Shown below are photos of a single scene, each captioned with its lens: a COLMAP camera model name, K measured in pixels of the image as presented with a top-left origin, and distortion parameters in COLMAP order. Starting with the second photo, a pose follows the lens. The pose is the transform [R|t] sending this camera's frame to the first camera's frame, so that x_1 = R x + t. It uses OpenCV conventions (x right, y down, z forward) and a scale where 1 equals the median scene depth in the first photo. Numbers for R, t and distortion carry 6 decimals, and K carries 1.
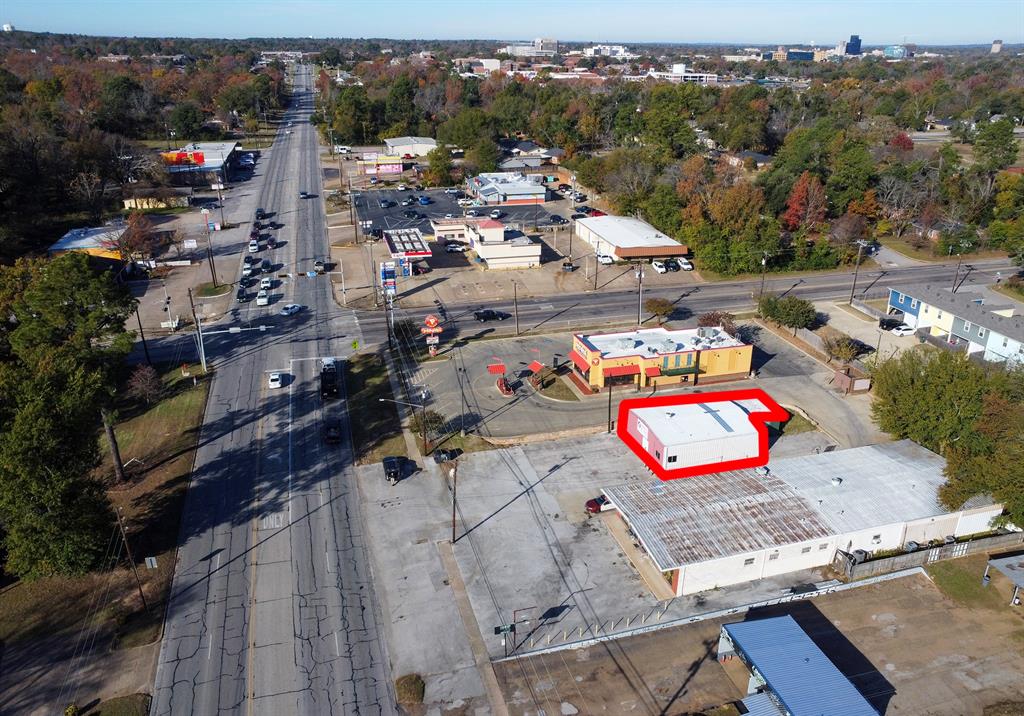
lens RADIAL K [[801.1, 0, 528.6], [0, 801.1, 419.0], [0, 0, 1]] dist [-0.172568, 0.256872]
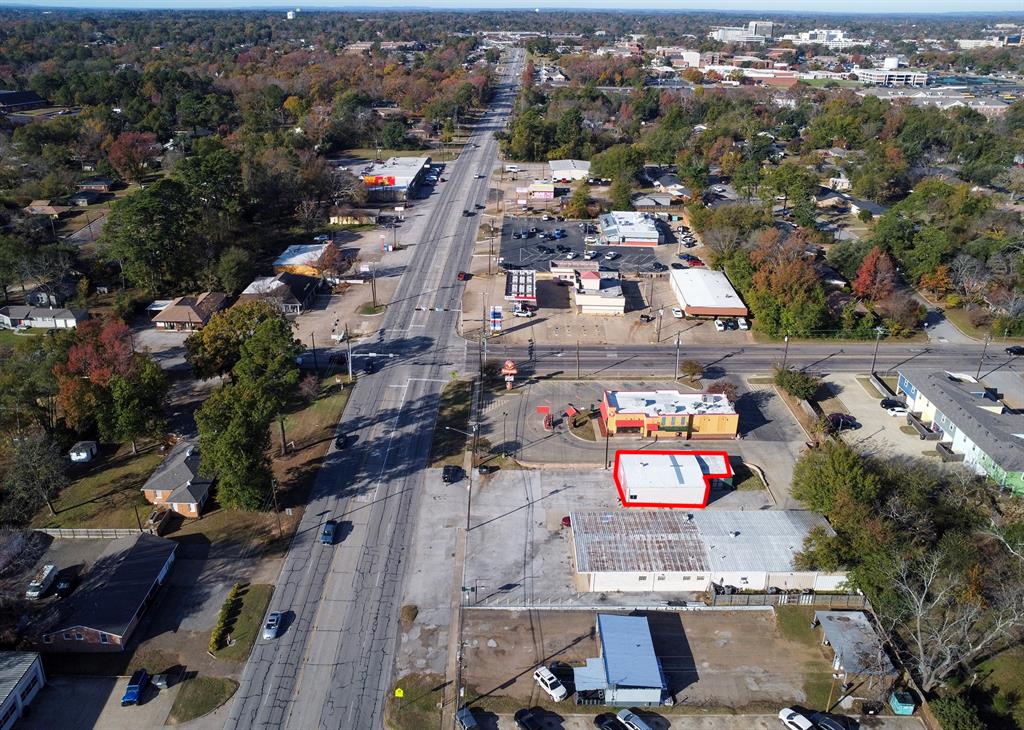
lens RADIAL K [[808.9, 0, 494.6], [0, 808.9, 325.8], [0, 0, 1]] dist [-0.204635, 0.354372]
pose [[0.955895, 0.108304, -0.273011, 0.237222], [-0.127290, 0.990461, -0.052763, -0.116542], [0.264692, 0.085187, 0.960563, -0.367267]]
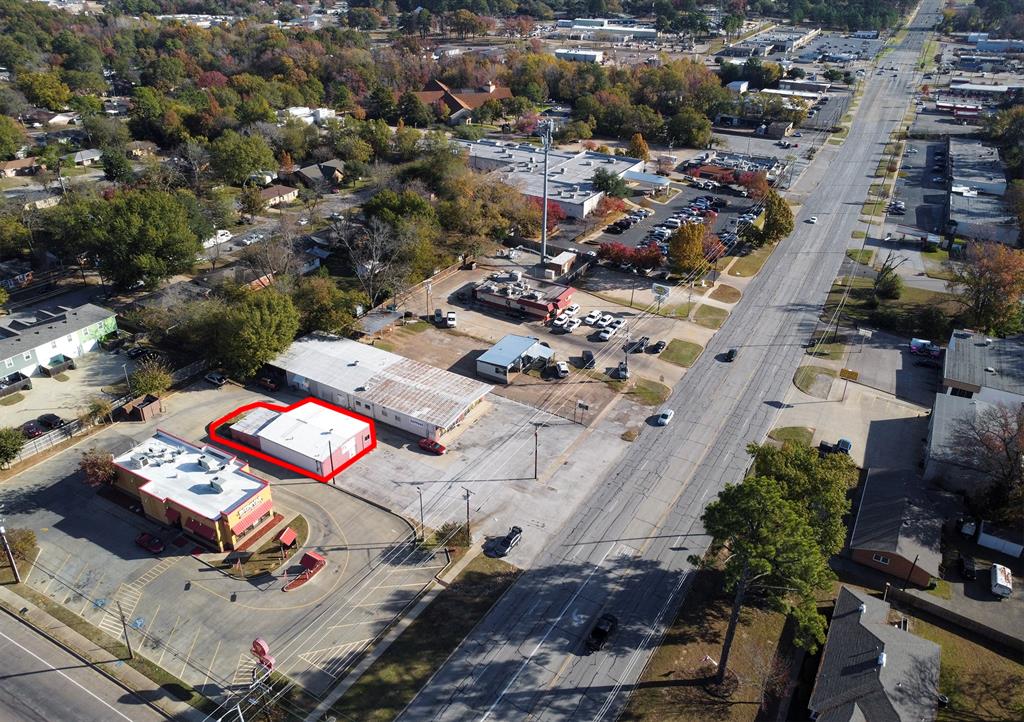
lens RADIAL K [[785.1, 0, 512.8], [0, 785.1, 328.4], [0, 0, 1]] dist [-0.179803, 0.275749]
pose [[-0.690090, -0.346216, 0.635539, -0.616182], [0.293753, 0.668567, 0.683175, -0.716790], [-0.661427, 0.658143, -0.359669, 0.950400]]
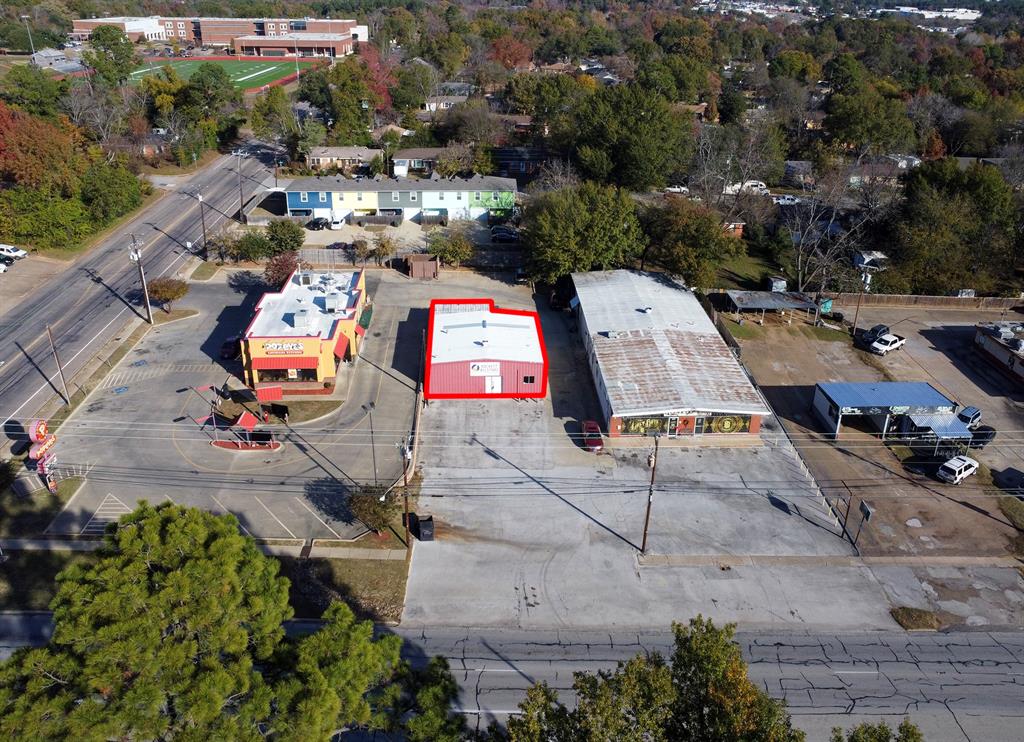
lens RADIAL K [[853.2, 0, 512.0], [0, 853.2, 371.0], [0, 0, 1]] dist [-0.149999, 0.226160]
pose [[0.253602, -0.414721, 0.873895, -0.529835], [0.411032, 0.864012, 0.290750, -0.196133], [-0.875636, 0.285464, 0.389579, 0.518200]]
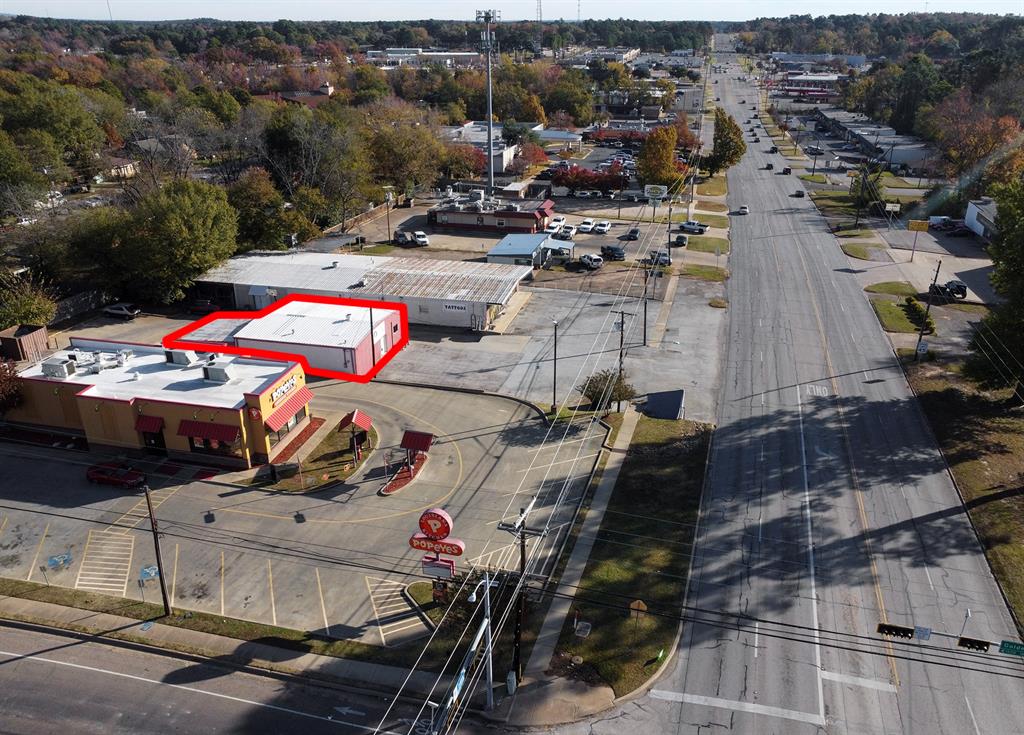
lens RADIAL K [[821.1, 0, 521.0], [0, 821.1, 387.7], [0, 0, 1]] dist [-0.150721, 0.228061]
pose [[-0.859560, -0.222162, 0.460218, -0.329505], [0.215518, 0.658969, 0.720633, -0.448142], [-0.463367, 0.718613, -0.518543, 1.177976]]
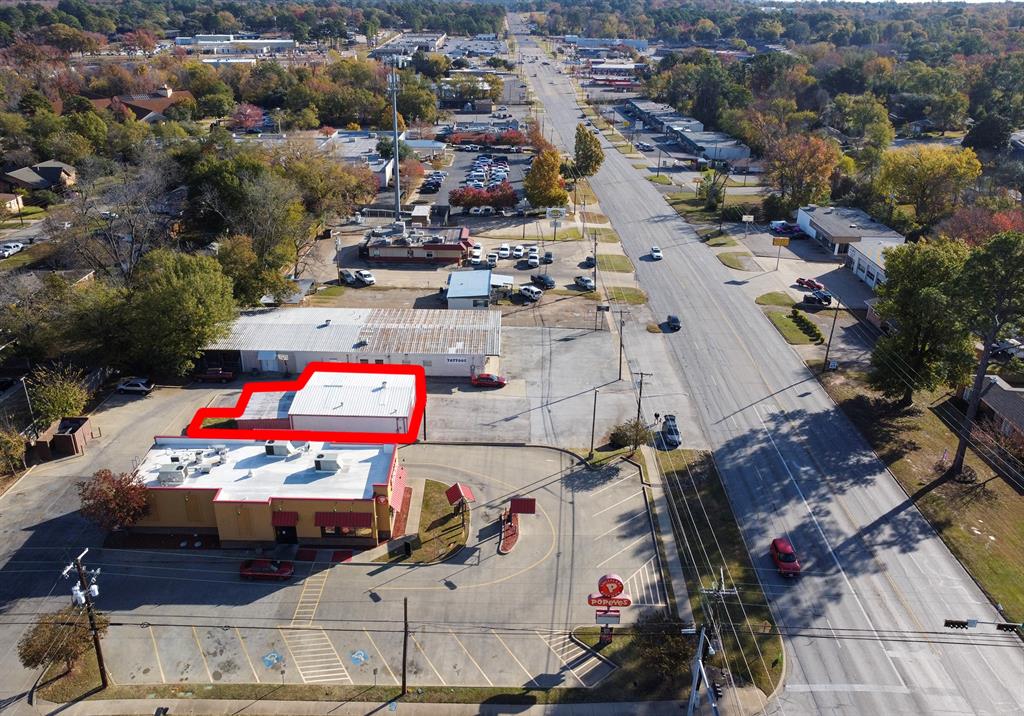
lens RADIAL K [[795.5, 0, 512.3], [0, 795.5, 332.6], [0, 0, 1]] dist [-0.158679, 0.249751]
pose [[-0.957161, -0.138449, 0.254312, -0.170466], [0.104012, 0.655266, 0.748203, -0.616957], [-0.270230, 0.742603, -0.612794, 1.243570]]
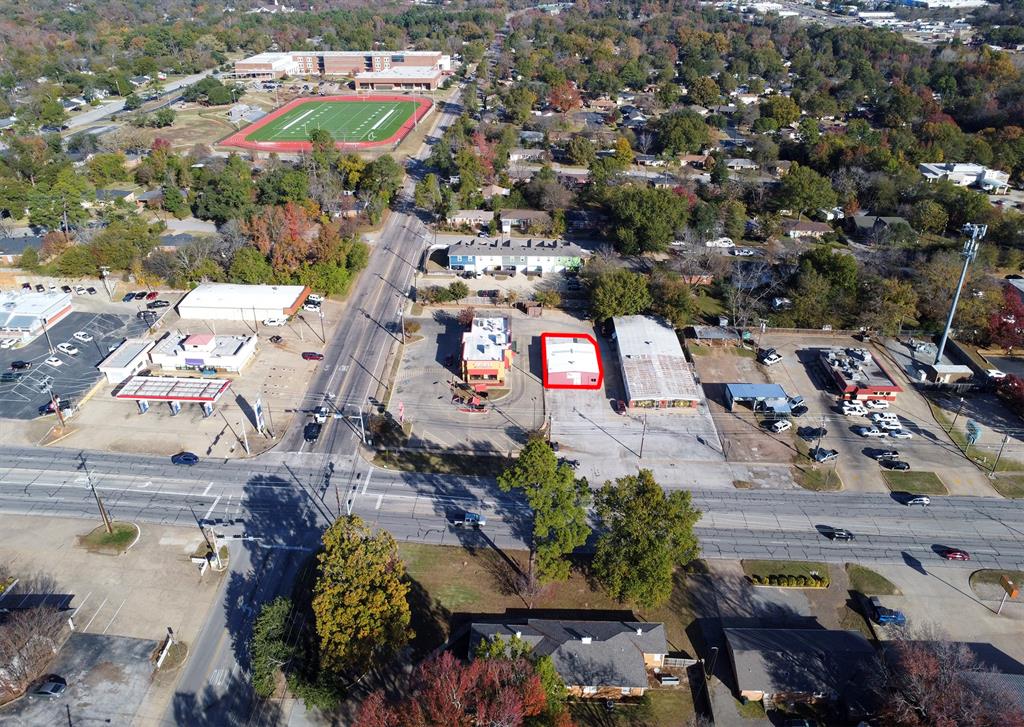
lens RADIAL K [[754.9, 0, 494.4], [0, 754.9, 366.5], [0, 0, 1]] dist [-0.163107, 0.246502]
pose [[0.322224, -0.477292, 0.817536, -1.108362], [0.422520, 0.845317, 0.326979, -0.542223], [-0.847142, 0.240064, 0.474046, 0.267153]]
